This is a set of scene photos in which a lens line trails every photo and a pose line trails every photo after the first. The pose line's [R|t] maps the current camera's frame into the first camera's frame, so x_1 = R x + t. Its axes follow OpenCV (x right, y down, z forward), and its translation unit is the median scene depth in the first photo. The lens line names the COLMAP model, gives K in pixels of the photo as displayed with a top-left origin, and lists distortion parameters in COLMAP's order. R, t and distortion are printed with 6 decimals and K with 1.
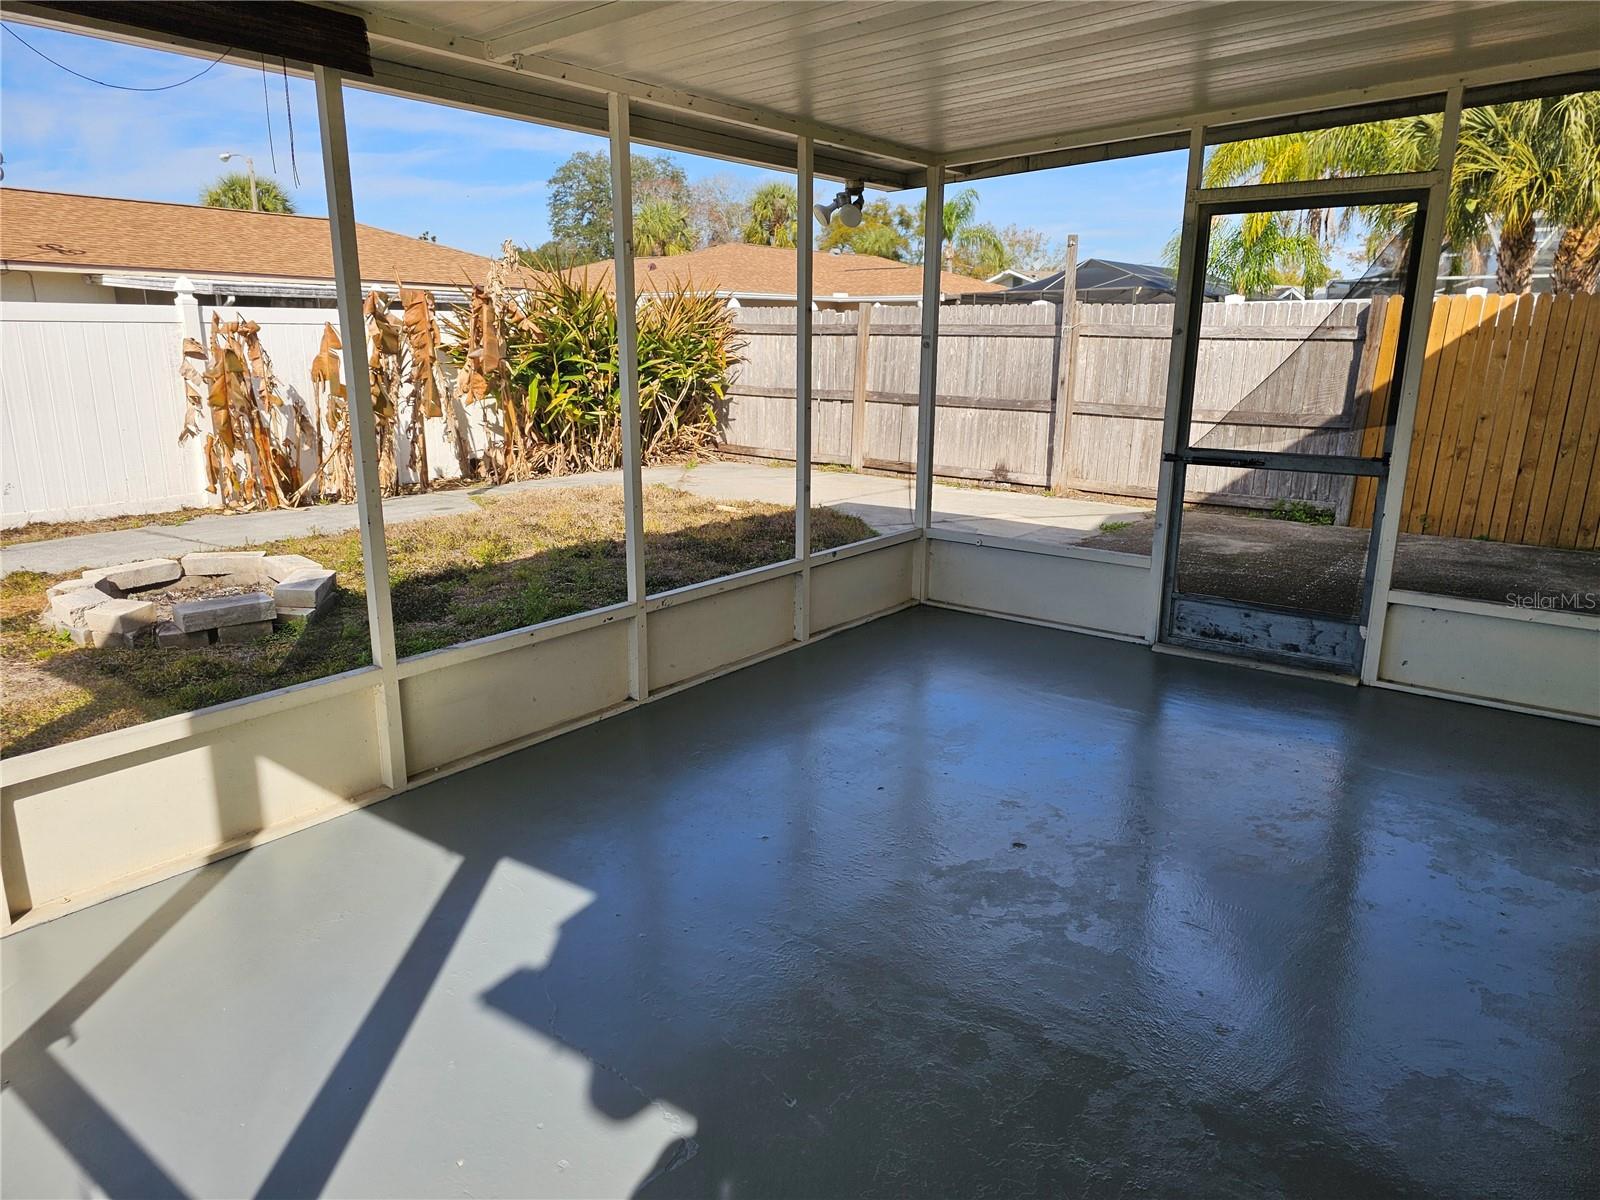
lens RADIAL K [[1084.5, 0, 805.1], [0, 1084.5, 611.0], [0, 0, 1]] dist [0.077132, -0.083238]
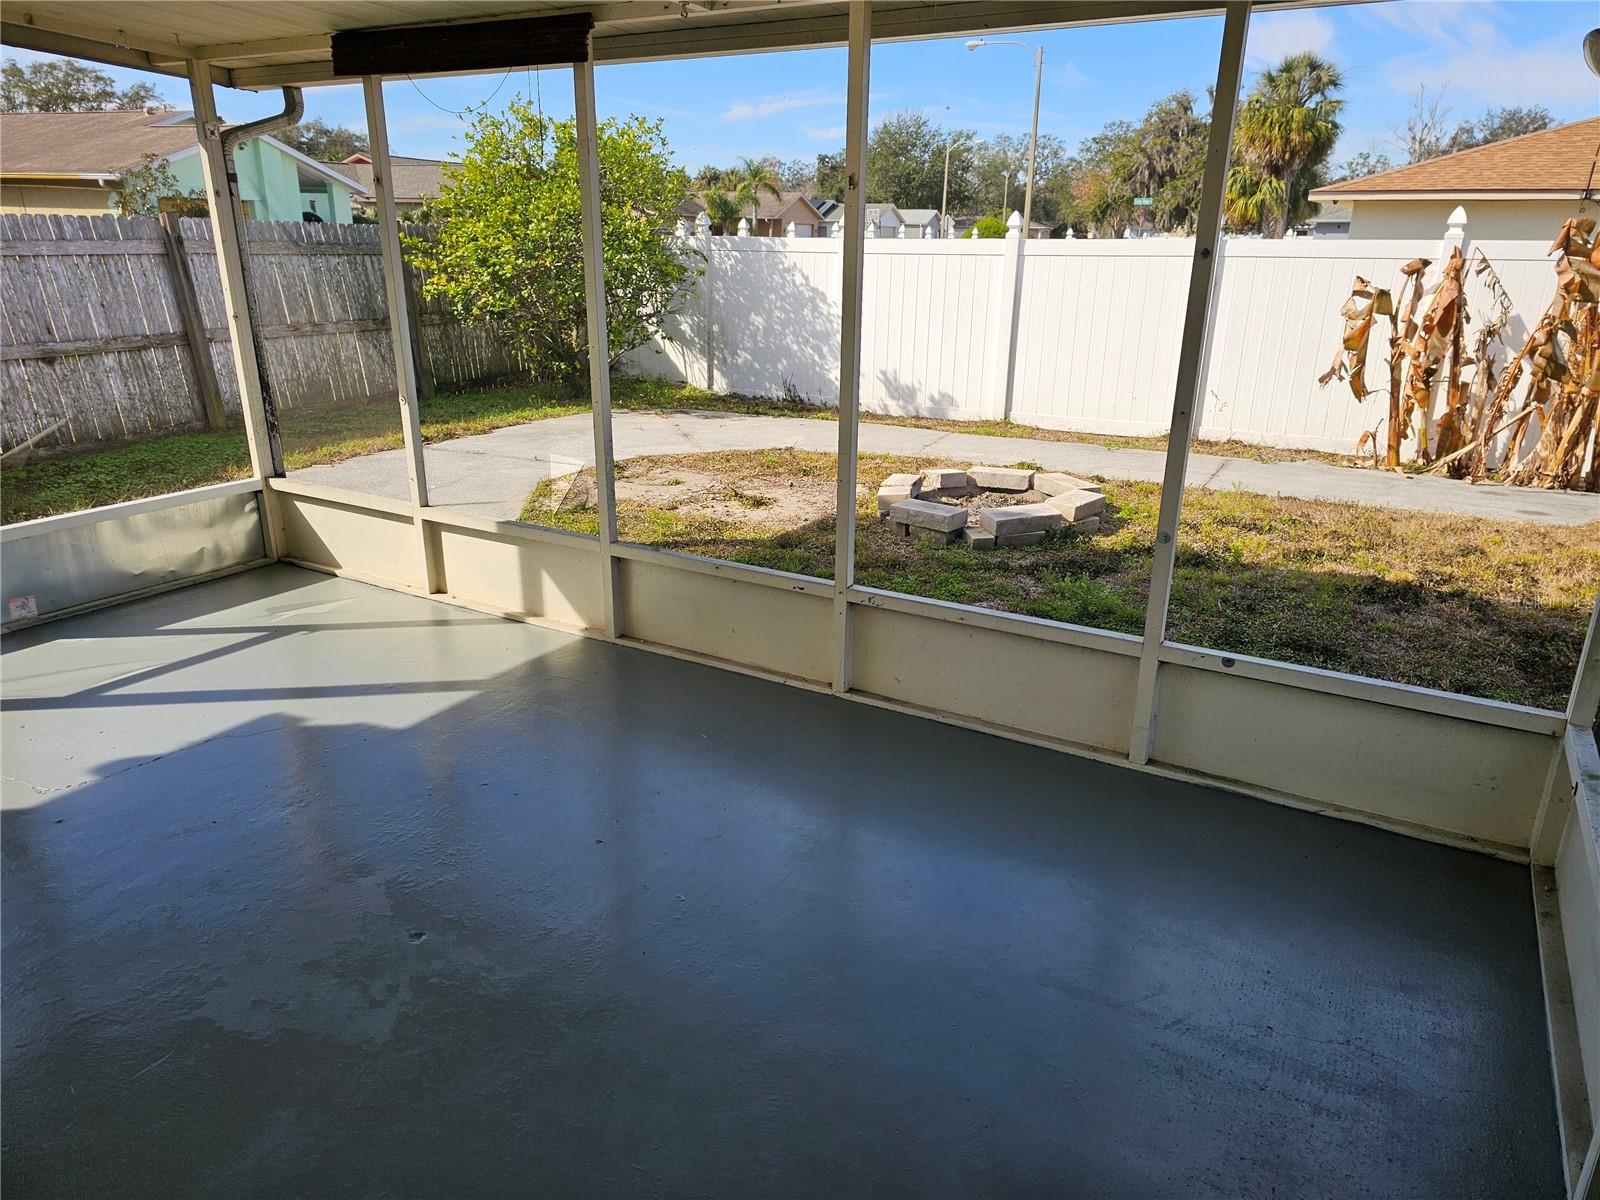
lens RADIAL K [[1084.5, 0, 805.1], [0, 1084.5, 611.0], [0, 0, 1]] dist [0.077132, -0.083238]
pose [[0.117928, 0.312645, -0.942521, 0.652497], [-0.264502, 0.924744, 0.273654, -0.211288], [0.957148, 0.217027, 0.191748, 0.785582]]
